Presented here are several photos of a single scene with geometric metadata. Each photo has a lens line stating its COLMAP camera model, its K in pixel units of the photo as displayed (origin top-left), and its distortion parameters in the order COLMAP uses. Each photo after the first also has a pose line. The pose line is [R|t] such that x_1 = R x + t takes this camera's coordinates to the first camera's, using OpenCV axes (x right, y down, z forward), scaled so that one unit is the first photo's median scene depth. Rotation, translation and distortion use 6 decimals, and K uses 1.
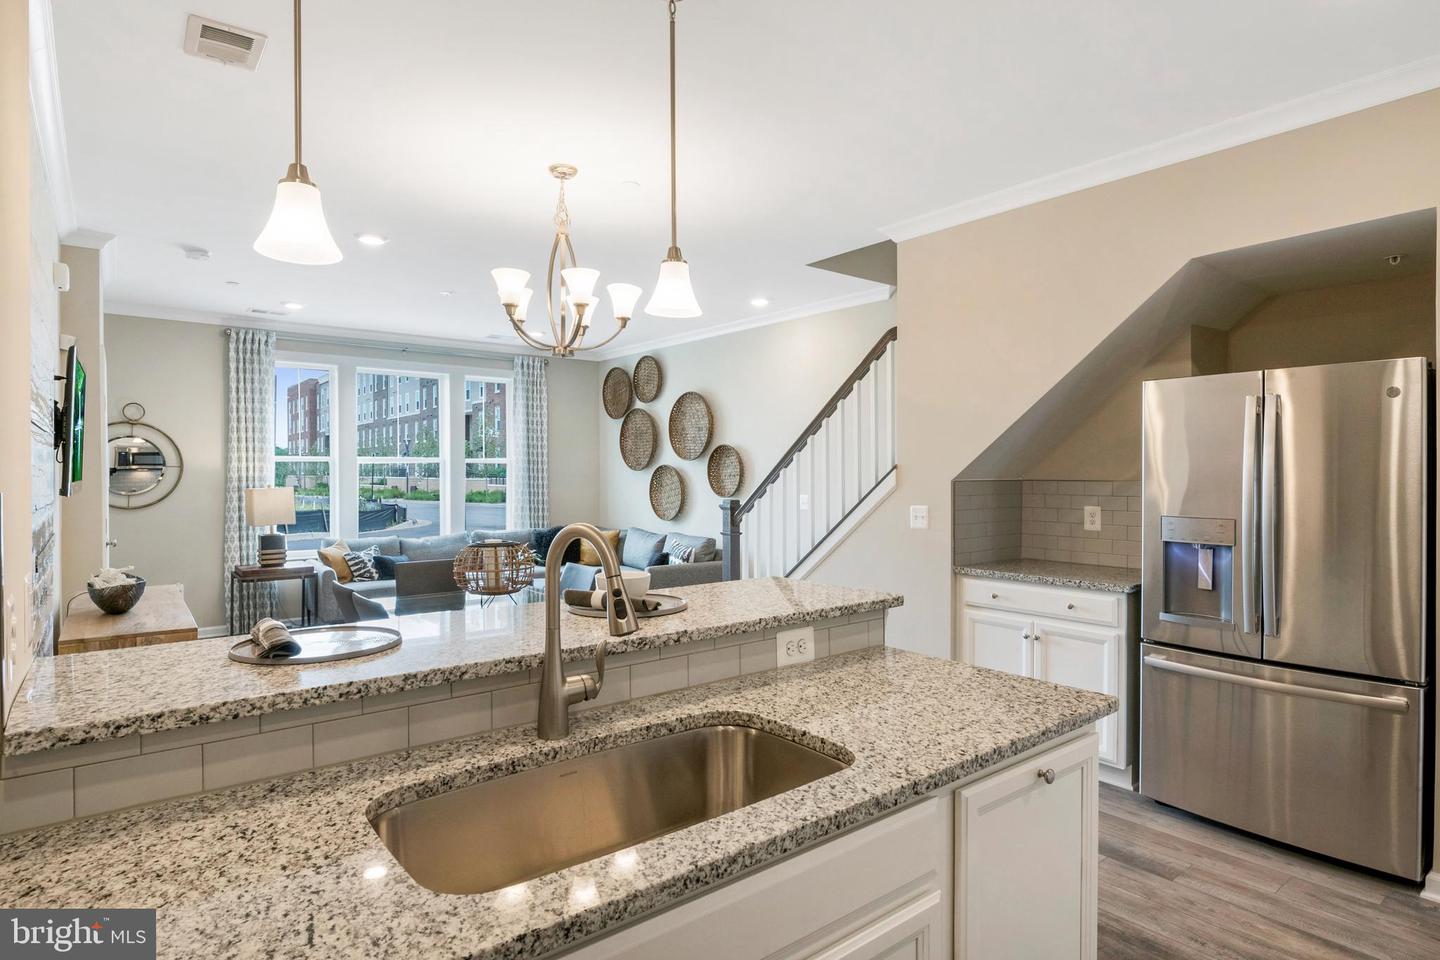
lens RADIAL K [[777.9, 0, 764.6], [0, 777.9, 471.3], [0, 0, 1]] dist [-0.009422, 0.006588]
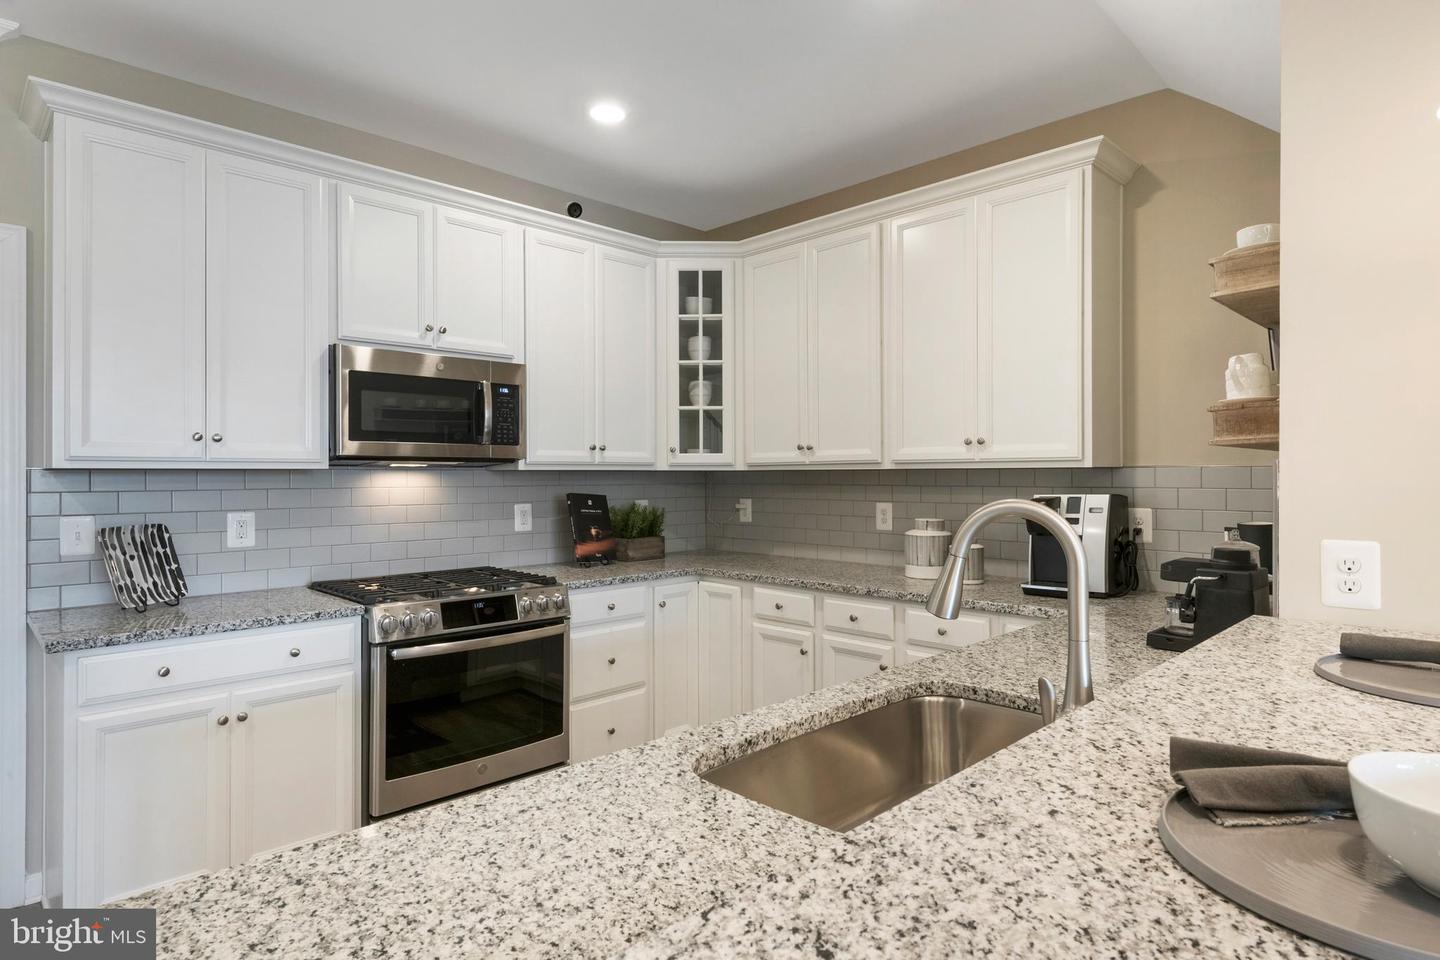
lens RADIAL K [[786.3, 0, 729.9], [0, 786.3, 471.9], [0, 0, 1]] dist [0.000539, -0.003357]
pose [[-0.998037, 0.003421, -0.062531, 0.050778], [0.003585, 0.999990, -0.002514, 0.015879], [0.062522, -0.002733, -0.998040, 0.748898]]
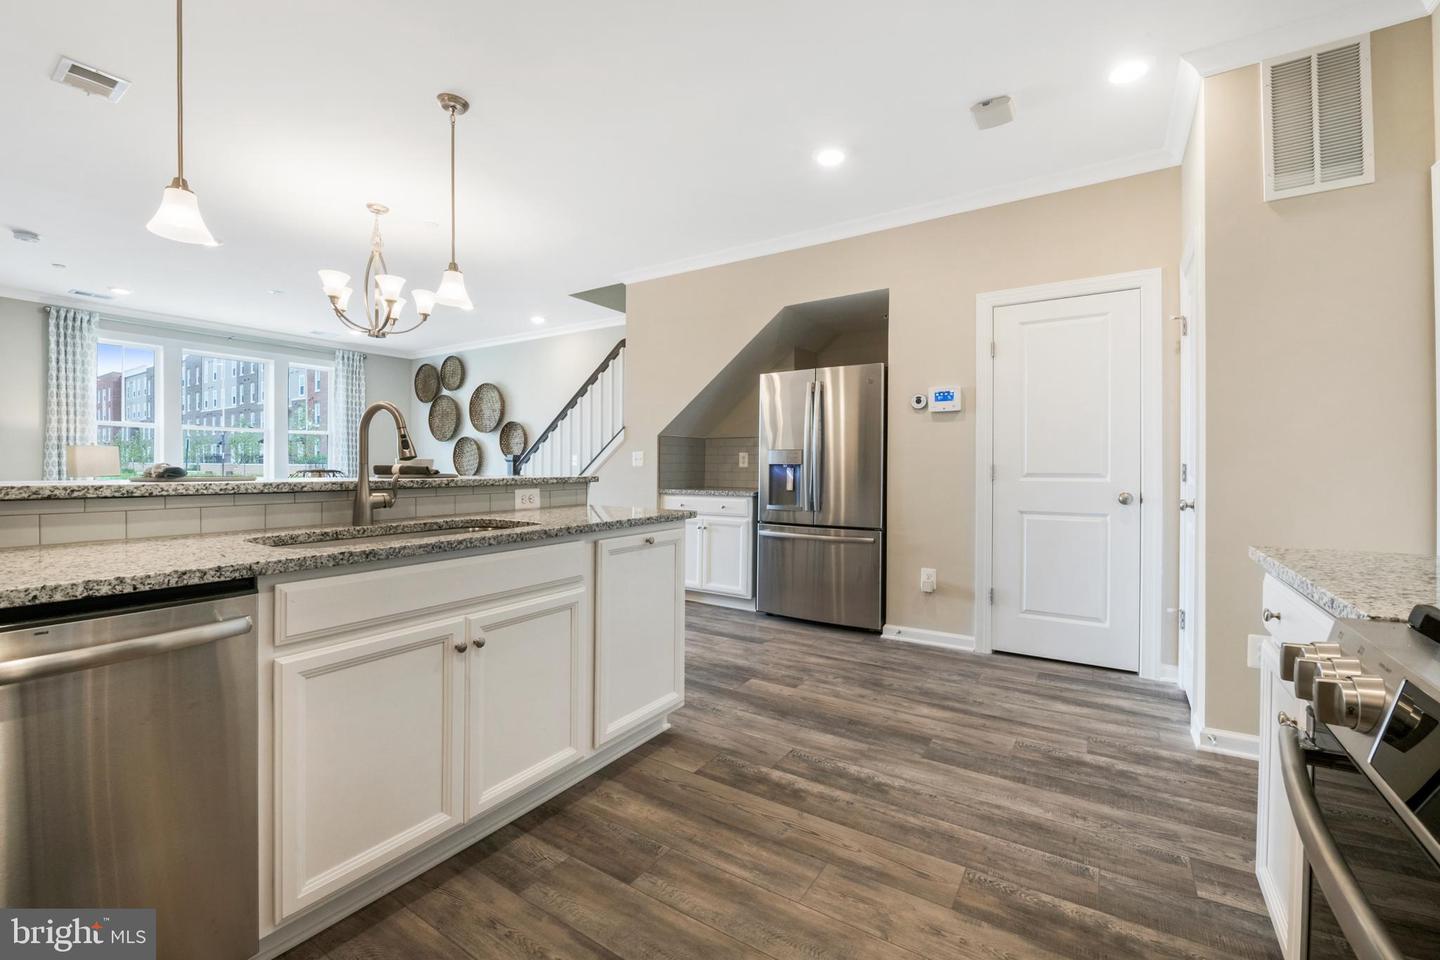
lens RADIAL K [[571.9, 0, 755.2], [0, 571.9, 463.4], [0, 0, 1]] dist [-0.013406, -0.000592]
pose [[0.947117, 0.000256, 0.320889, 0.066791], [0.000066, 1.000000, -0.000993, 0.088195], [-0.320889, 0.000962, 0.947116, -0.217104]]
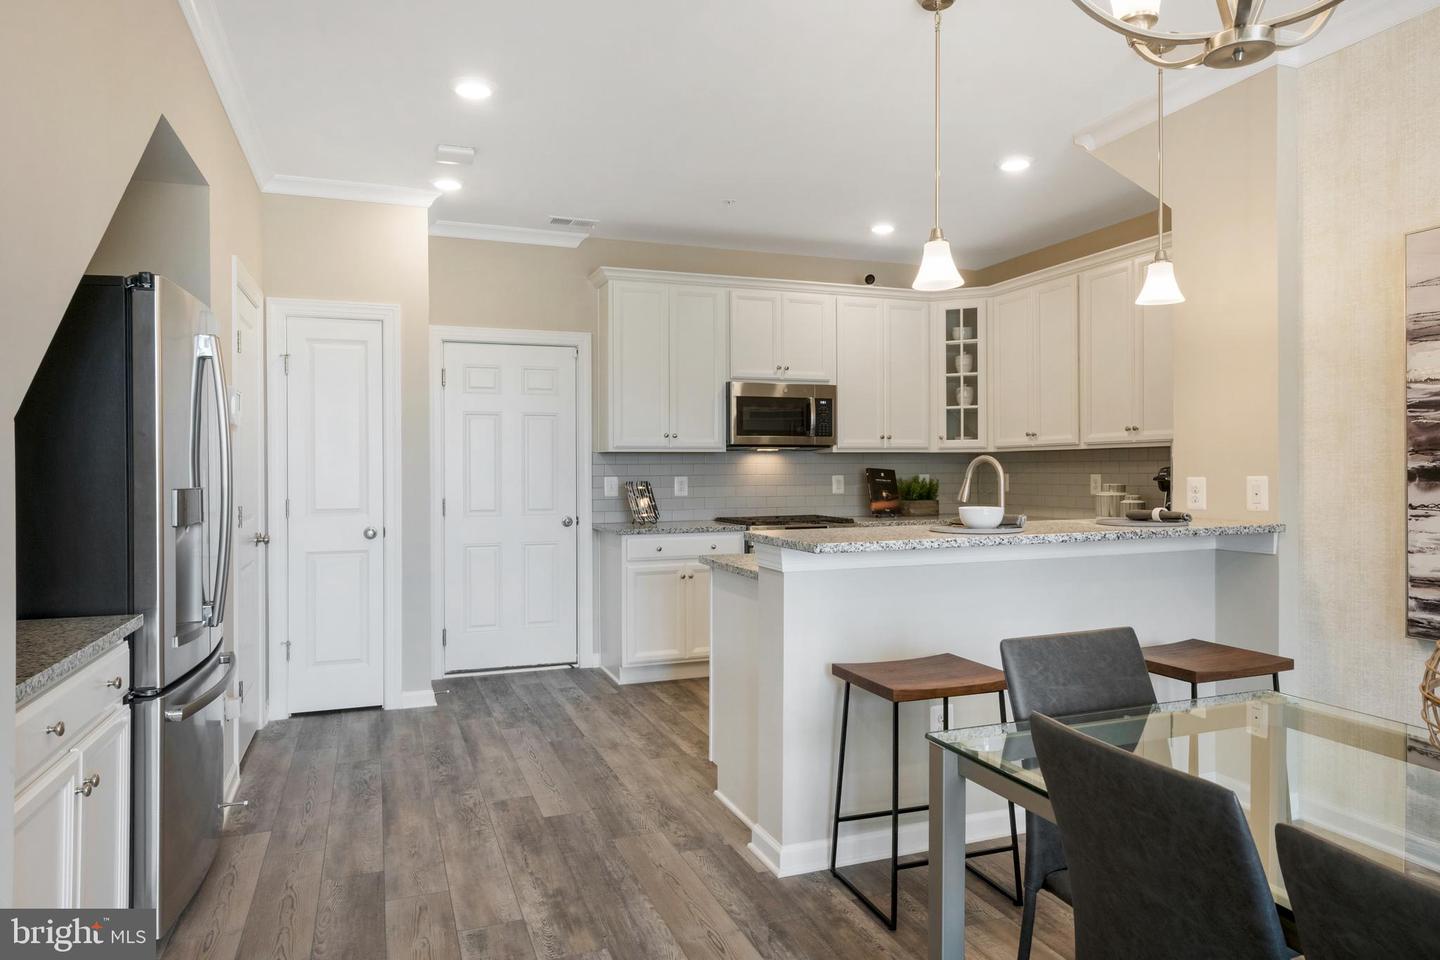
lens RADIAL K [[914.6, 0, 708.4], [0, 914.6, 476.4], [0, 0, 1]] dist [0.019635, -0.001687]
pose [[-0.927642, 0.001848, 0.373467, -0.204159], [0.005690, 0.999942, 0.009186, 0.040856], [-0.373428, 0.010647, -0.927598, 1.548356]]
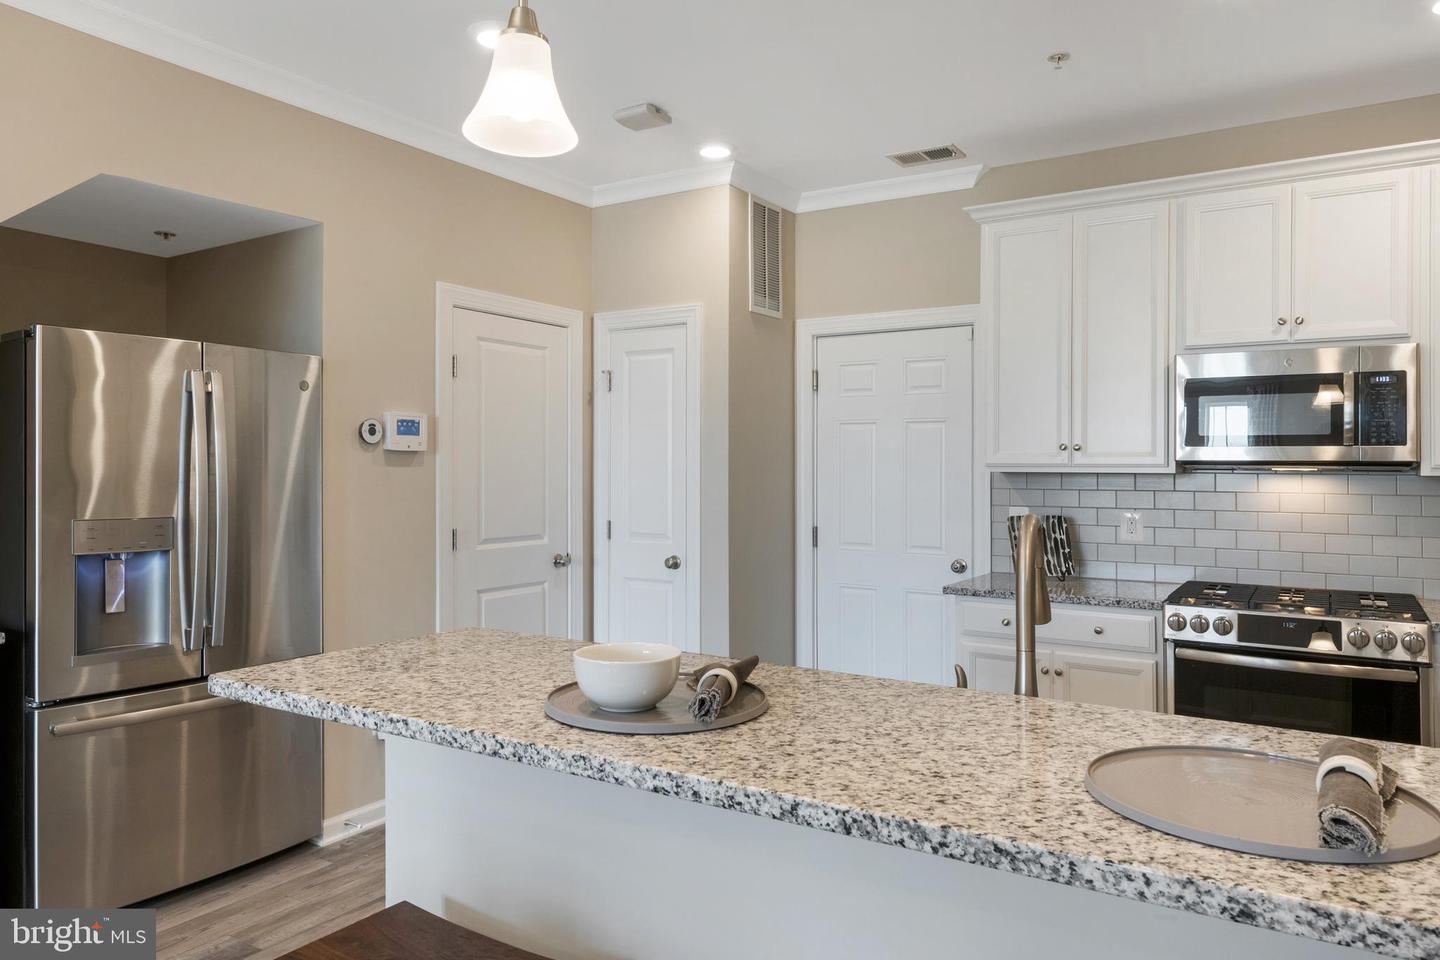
lens RADIAL K [[959.0, 0, 719.3], [0, 959.0, 475.7], [0, 0, 1]] dist [-0.006320, 0.001016]
pose [[-0.288245, -0.006735, 0.957533, -0.494741], [-0.005826, 0.999969, 0.005279, 0.008769], [-0.957539, -0.004057, -0.288275, 0.687151]]
